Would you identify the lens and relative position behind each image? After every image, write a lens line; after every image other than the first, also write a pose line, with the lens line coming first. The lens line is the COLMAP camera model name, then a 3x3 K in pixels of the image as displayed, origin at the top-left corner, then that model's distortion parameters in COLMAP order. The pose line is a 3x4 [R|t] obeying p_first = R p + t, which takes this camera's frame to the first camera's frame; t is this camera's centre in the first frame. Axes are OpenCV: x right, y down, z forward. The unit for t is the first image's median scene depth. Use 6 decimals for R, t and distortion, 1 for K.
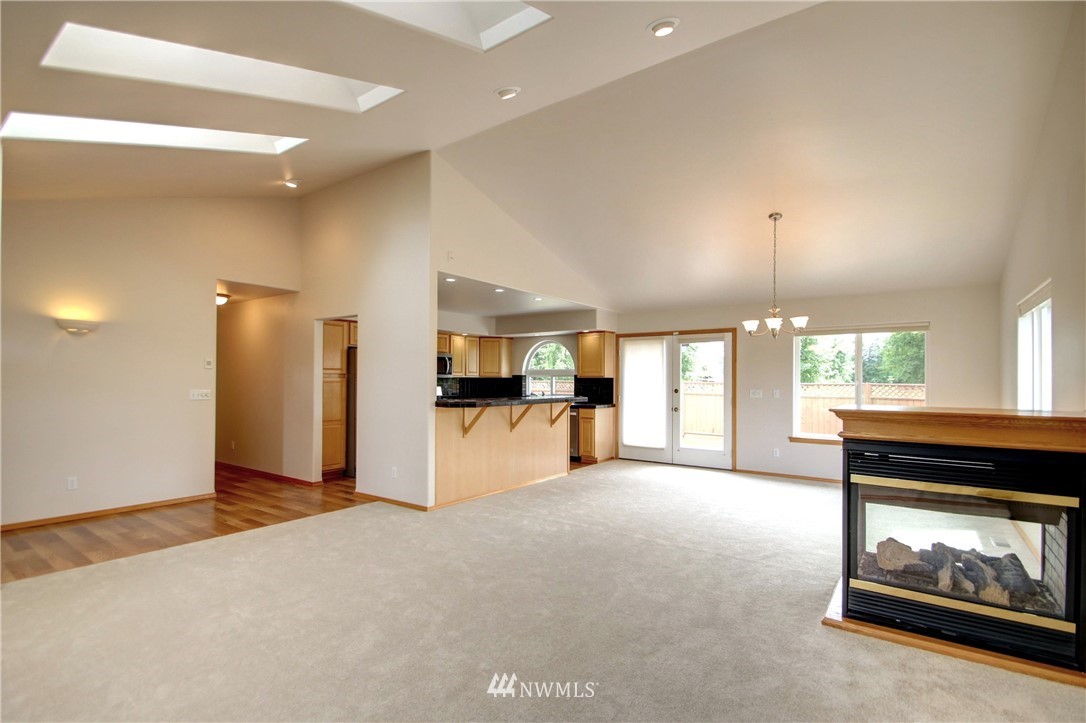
lens RADIAL K [[501.1, 0, 539.0], [0, 501.1, 371.4], [0, 0, 1]] dist [-0.001872, -0.004889]
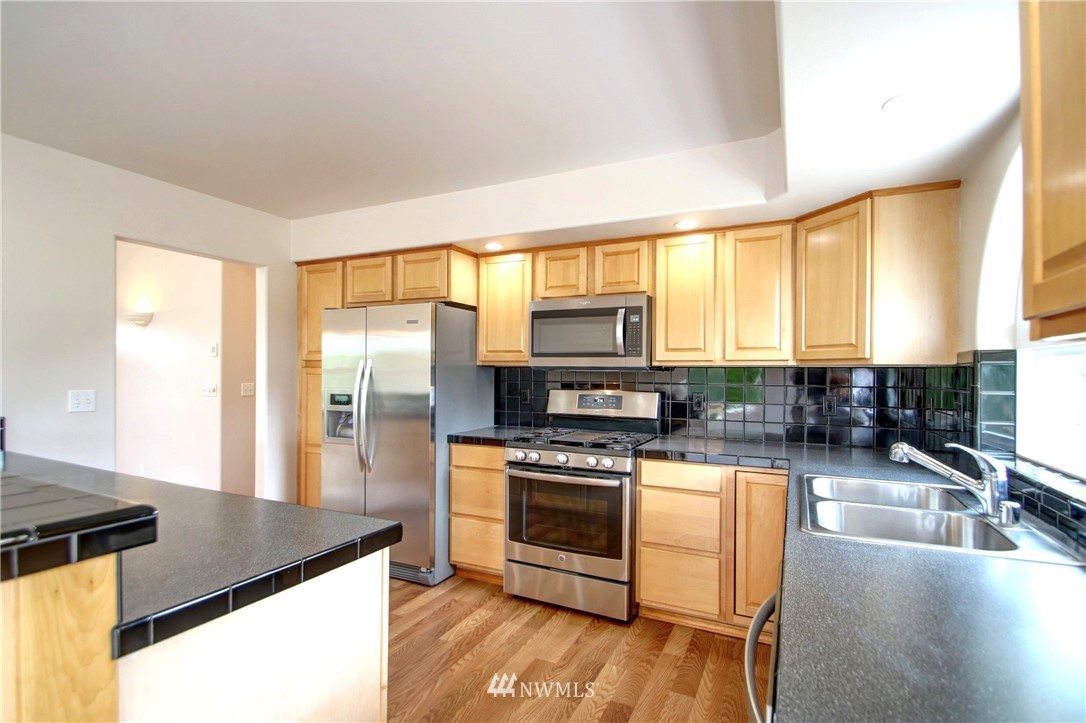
lens RADIAL K [[501.1, 0, 538.6], [0, 501.1, 367.2], [0, 0, 1]] dist [-0.001872, -0.004889]
pose [[0.194669, -0.017348, -0.980716, 0.149629], [0.007669, 0.999840, -0.016163, 0.019387], [0.980839, -0.004375, 0.194771, 0.965289]]
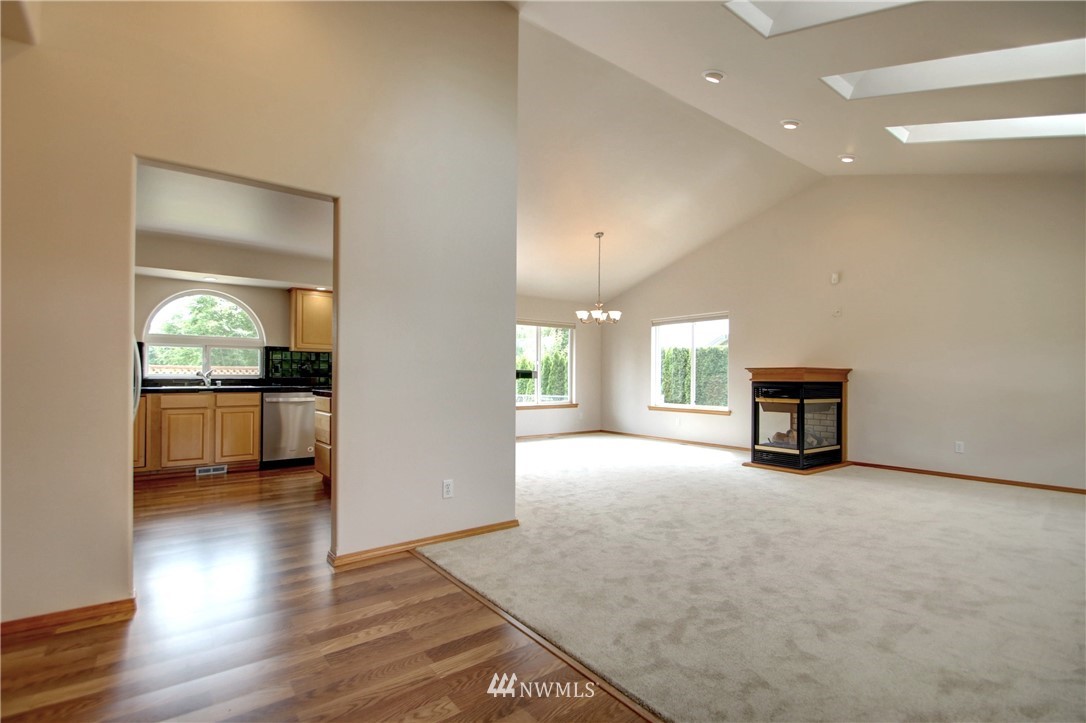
lens RADIAL K [[501.1, 0, 550.7], [0, 501.1, 370.8], [0, 0, 1]] dist [-0.001872, -0.004889]
pose [[0.252427, 0.005869, 0.967598, -0.575455], [-0.016423, 0.999864, -0.001781, 0.040750], [-0.967477, -0.015442, 0.252489, 0.489562]]
